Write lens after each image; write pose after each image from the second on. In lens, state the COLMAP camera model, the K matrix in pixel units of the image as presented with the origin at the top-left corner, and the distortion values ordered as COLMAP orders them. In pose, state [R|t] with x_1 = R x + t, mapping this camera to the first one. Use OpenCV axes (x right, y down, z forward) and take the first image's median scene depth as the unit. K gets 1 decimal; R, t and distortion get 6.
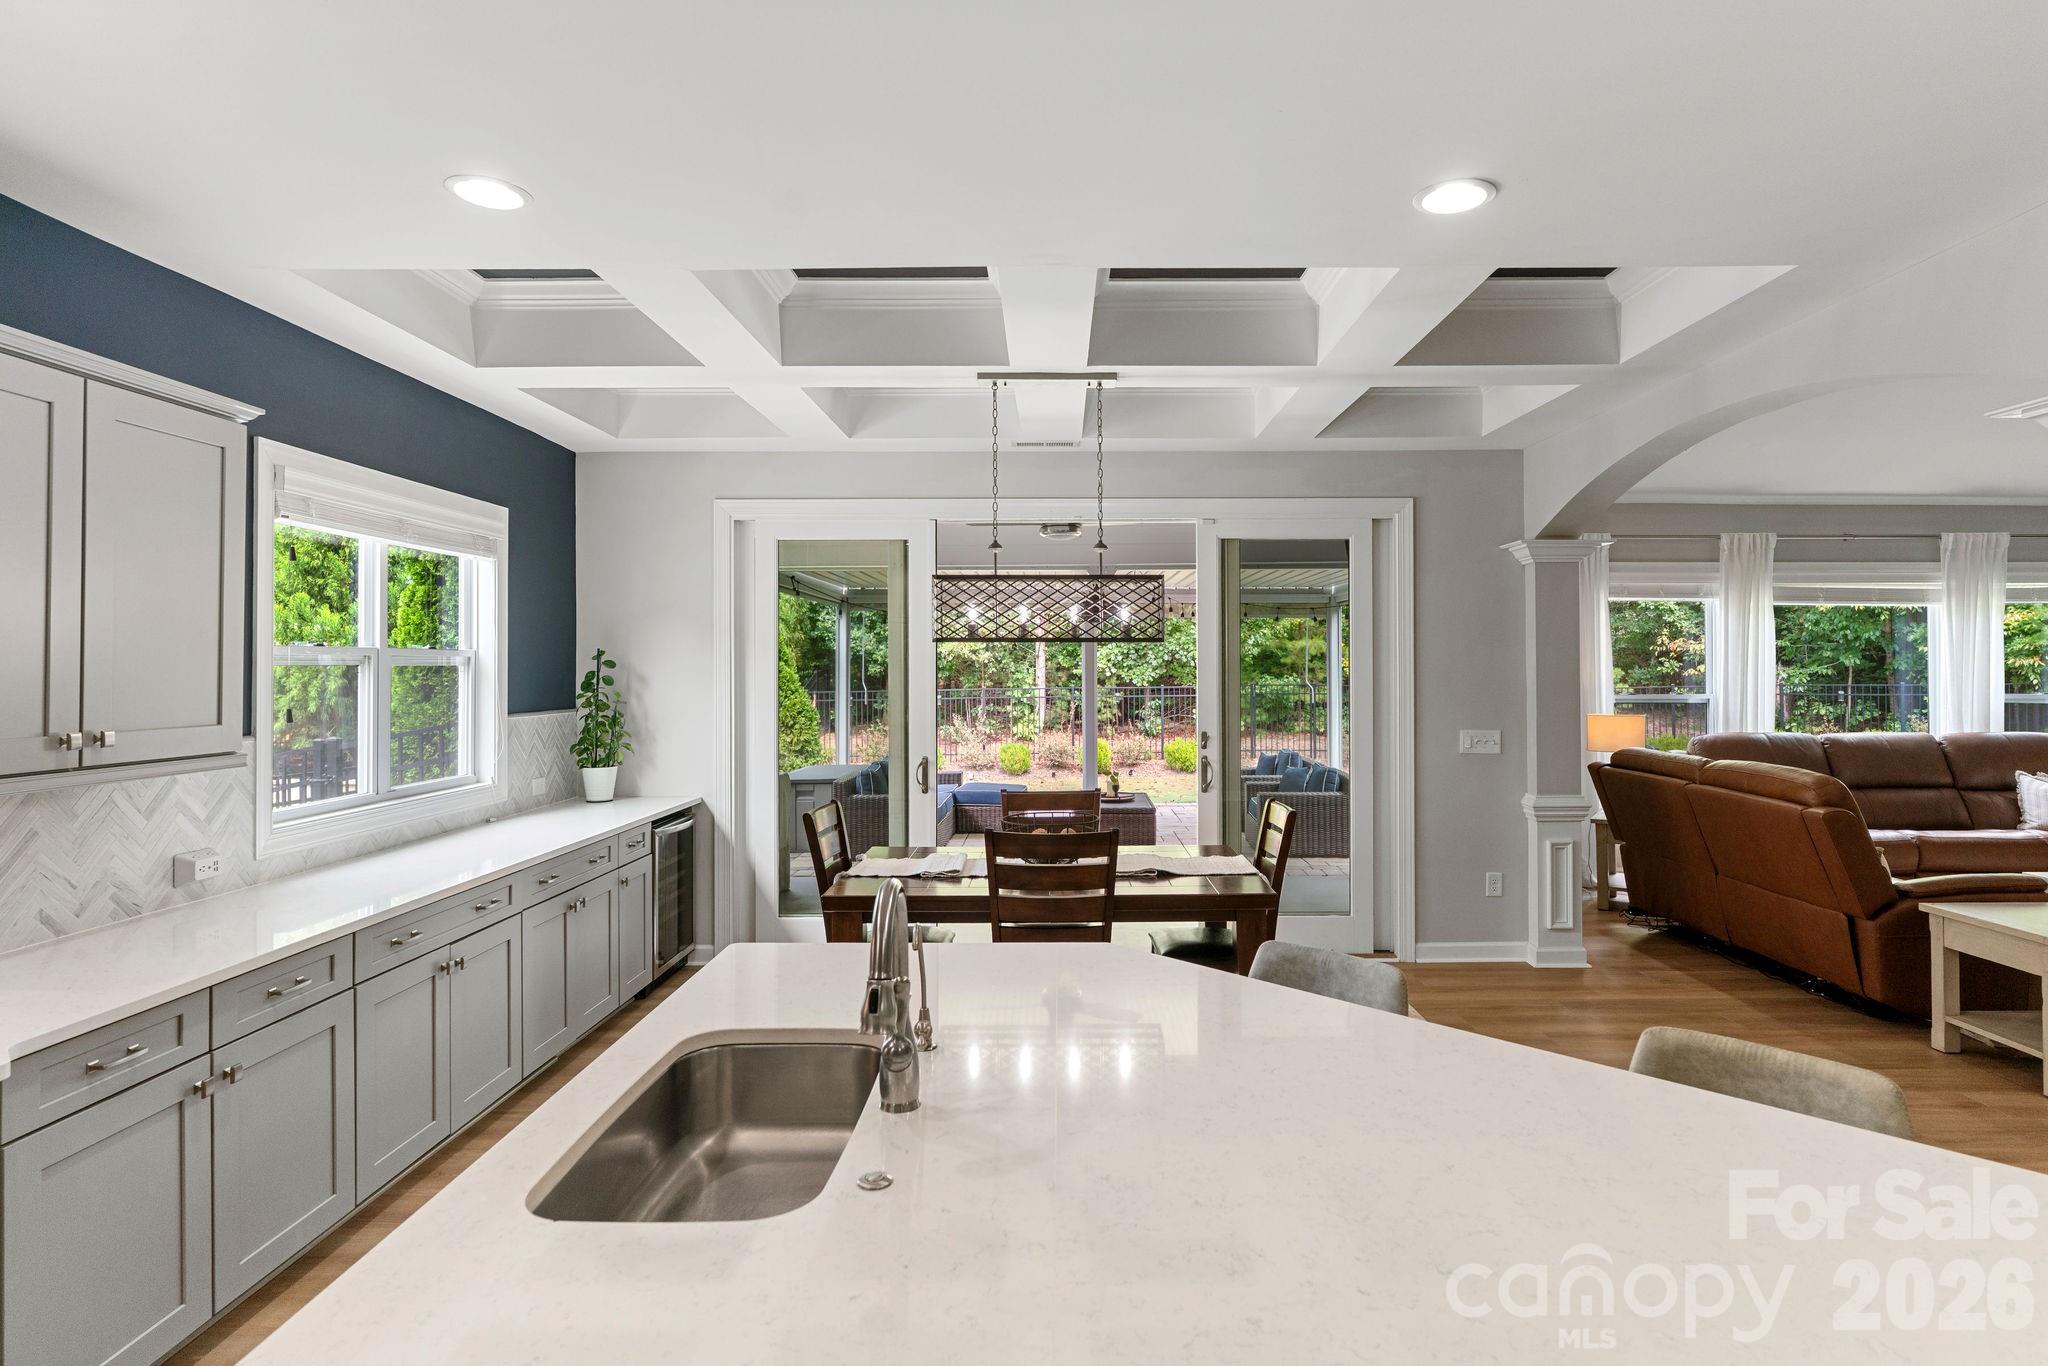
lens RADIAL K [[1038.6, 0, 1015.7], [0, 1038.6, 669.5], [0, 0, 1]] dist [0.000922, 0.000723]
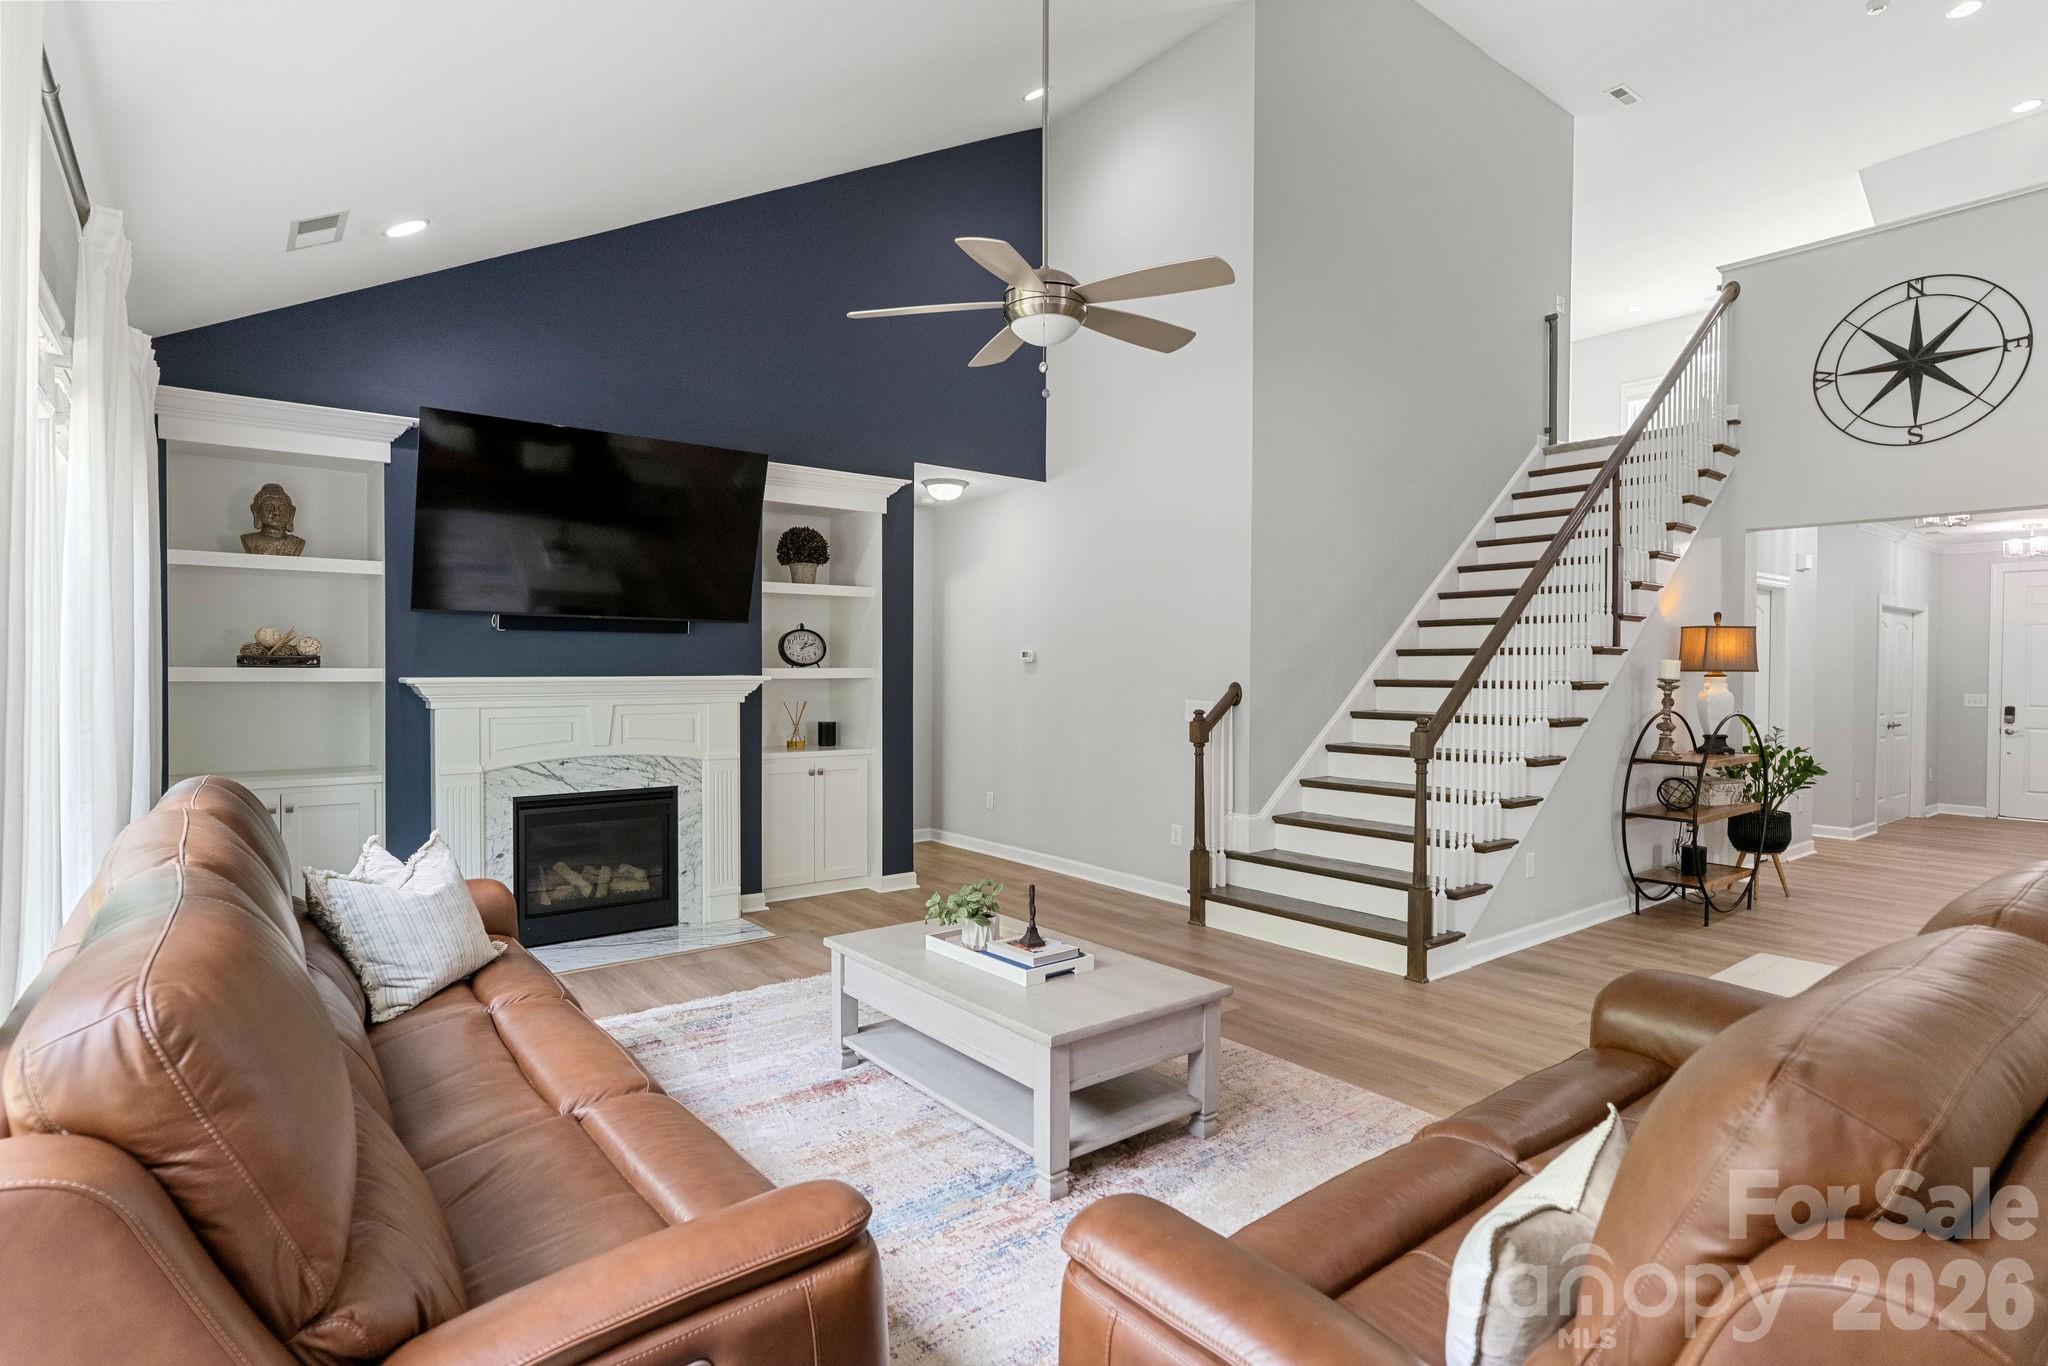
lens RADIAL K [[1038.6, 0, 1015.7], [0, 1038.6, 669.5], [0, 0, 1]] dist [0.000922, 0.000723]
pose [[-0.618672, -0.003867, 0.785640, 0.115803], [-0.004826, 0.999988, 0.001122, 0.004268], [-0.785635, -0.003097, -0.618683, 0.251315]]
